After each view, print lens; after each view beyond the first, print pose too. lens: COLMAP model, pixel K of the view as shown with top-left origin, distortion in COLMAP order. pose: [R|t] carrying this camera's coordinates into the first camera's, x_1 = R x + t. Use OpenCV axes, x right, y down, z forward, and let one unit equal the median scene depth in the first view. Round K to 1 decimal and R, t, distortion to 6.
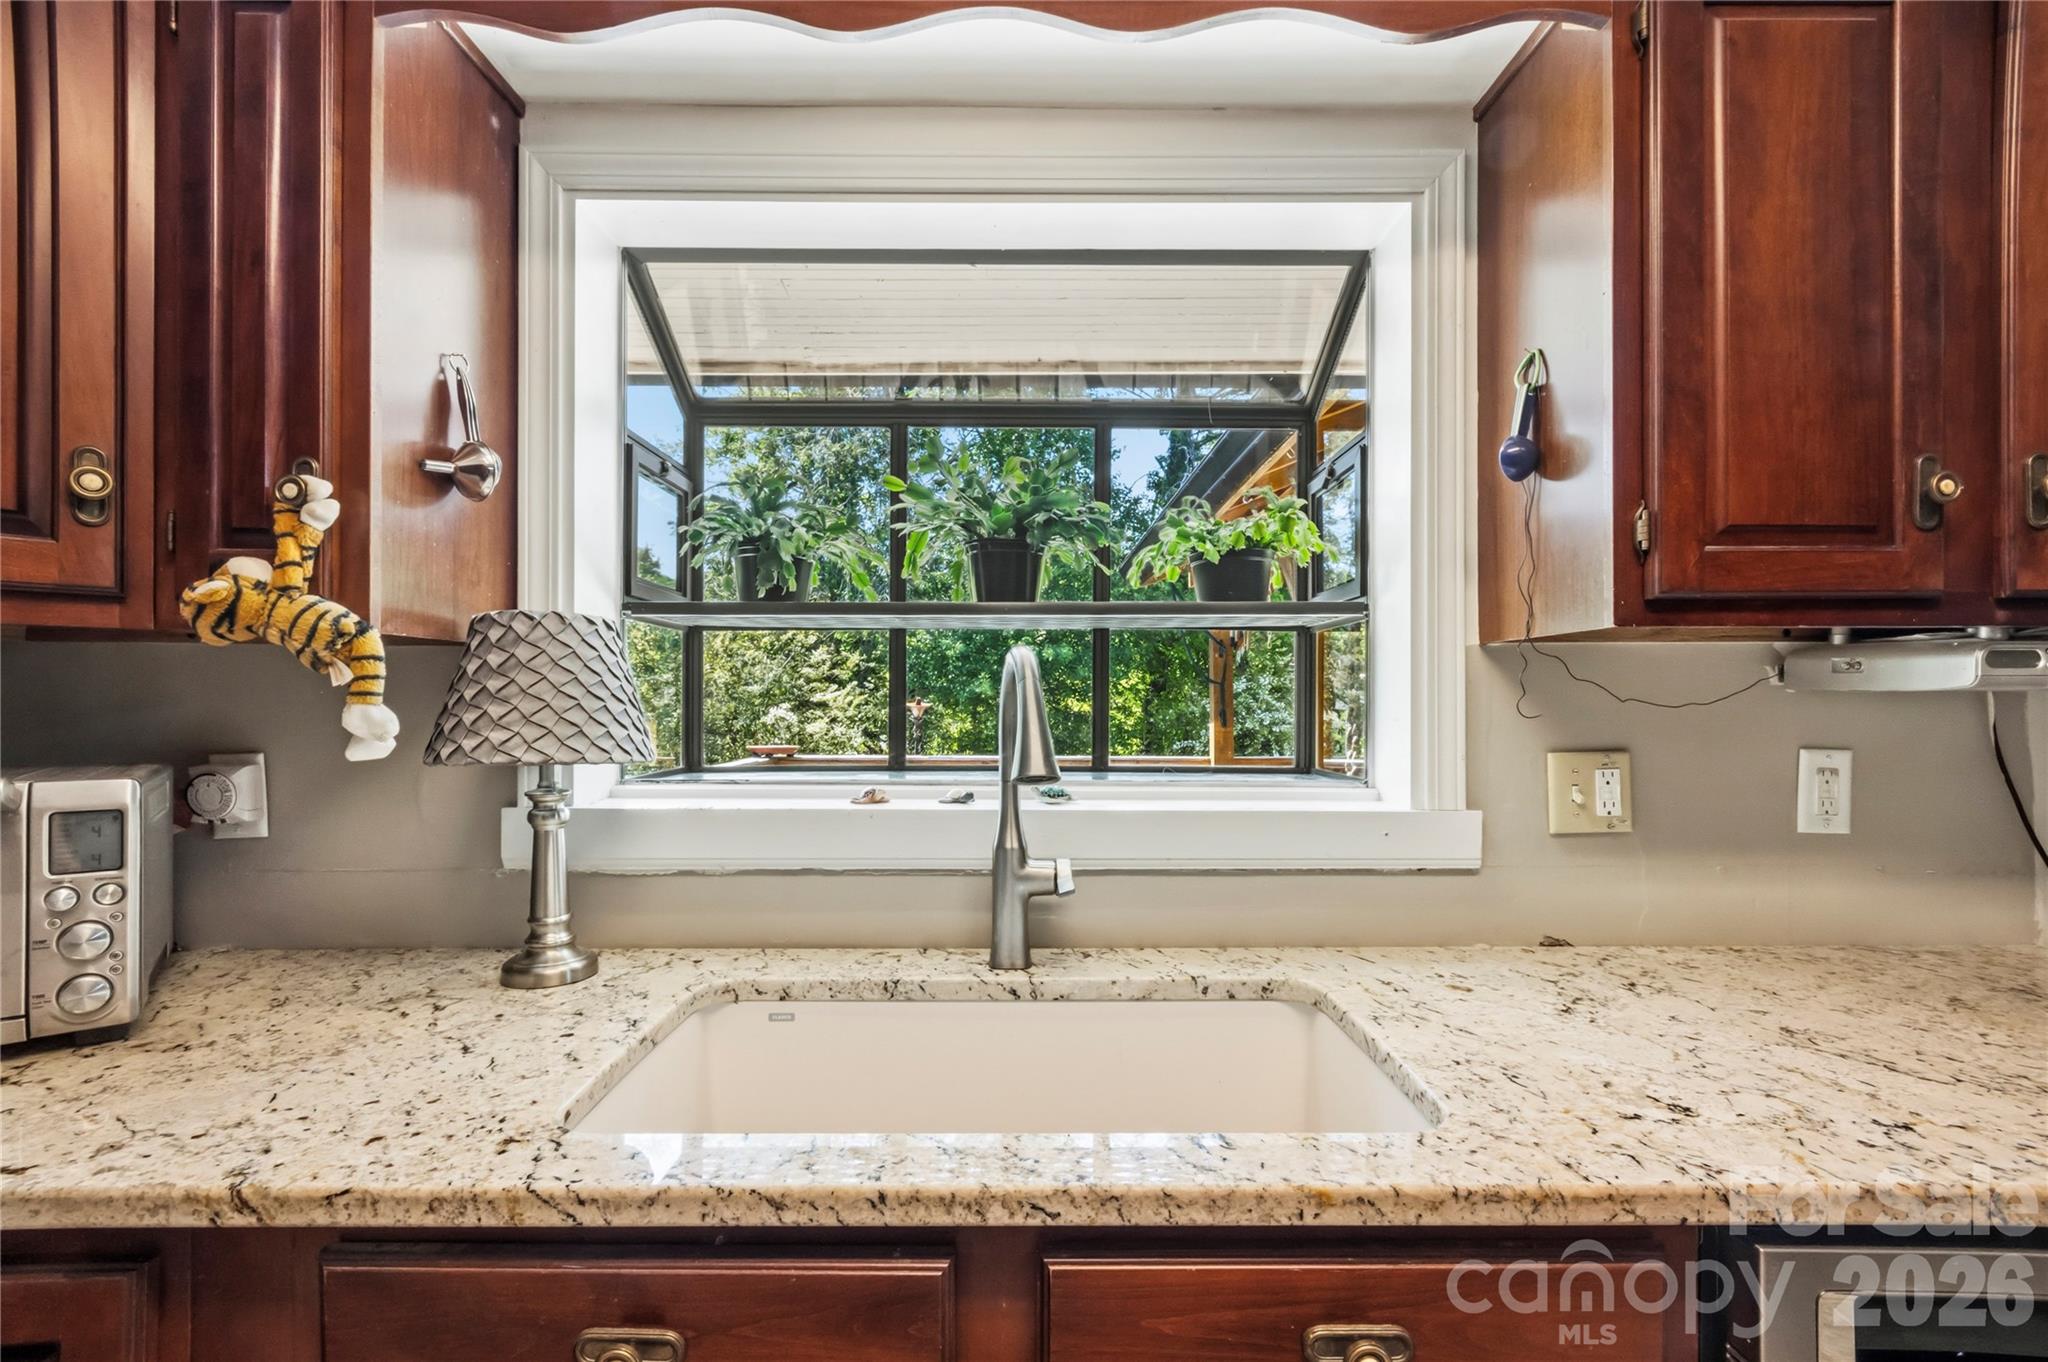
lens RADIAL K [[915.7, 0, 1017.0], [0, 915.7, 703.9], [0, 0, 1]] dist [-0.001500, -0.004458]
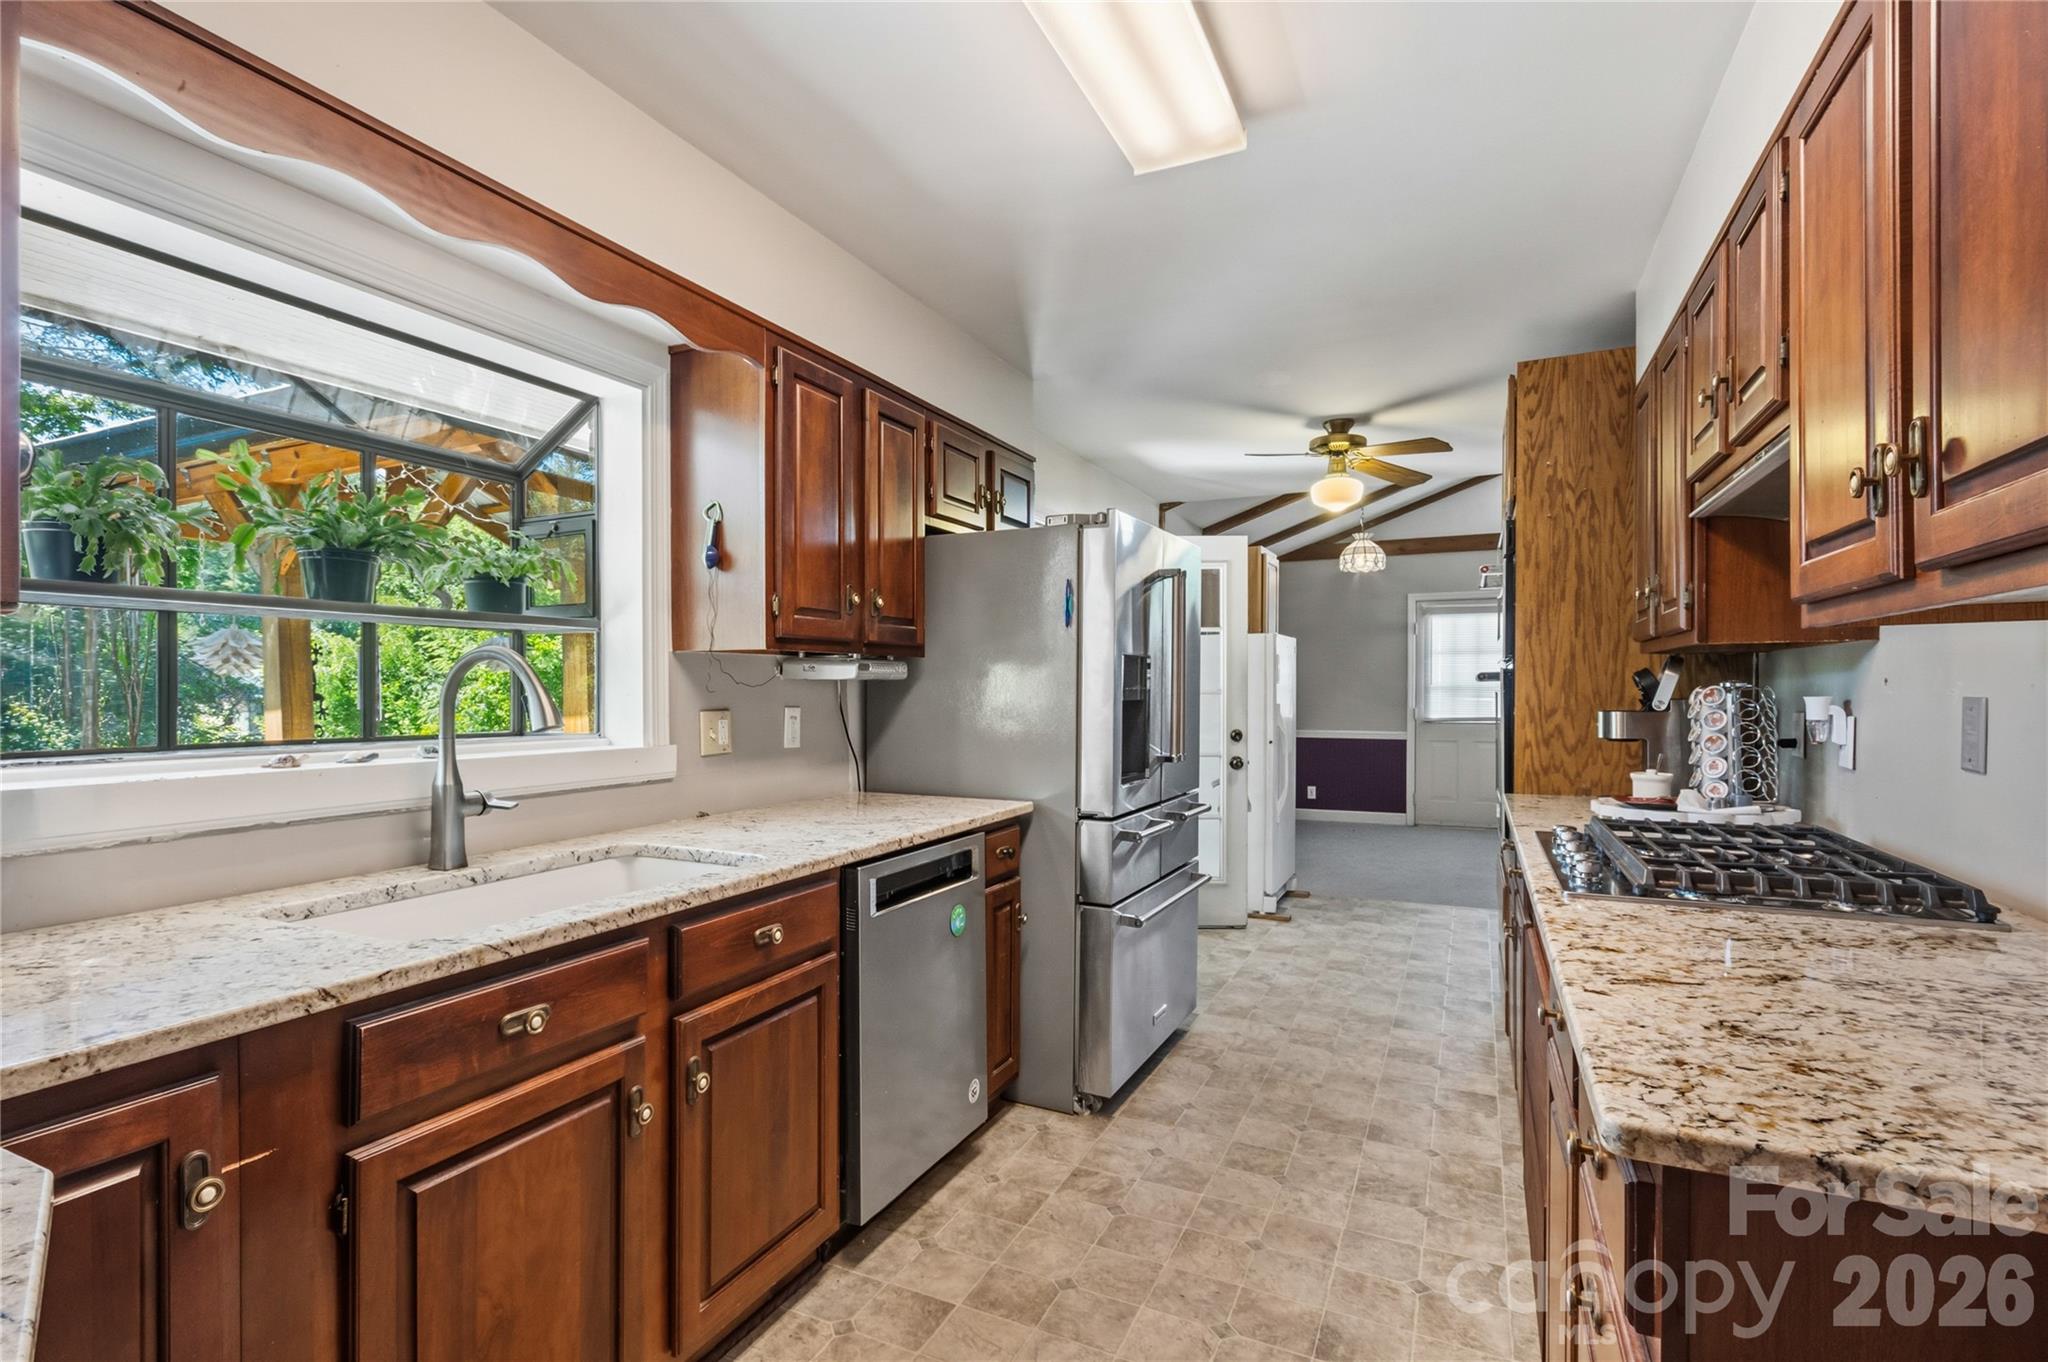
lens RADIAL K [[915.7, 0, 1026.5], [0, 915.7, 694.8], [0, 0, 1]] dist [-0.001500, -0.004458]
pose [[0.409607, -0.006834, 0.912236, -1.015065], [0.003445, 0.999976, 0.005945, 0.013007], [-0.912255, 0.000707, 0.409621, -0.428406]]
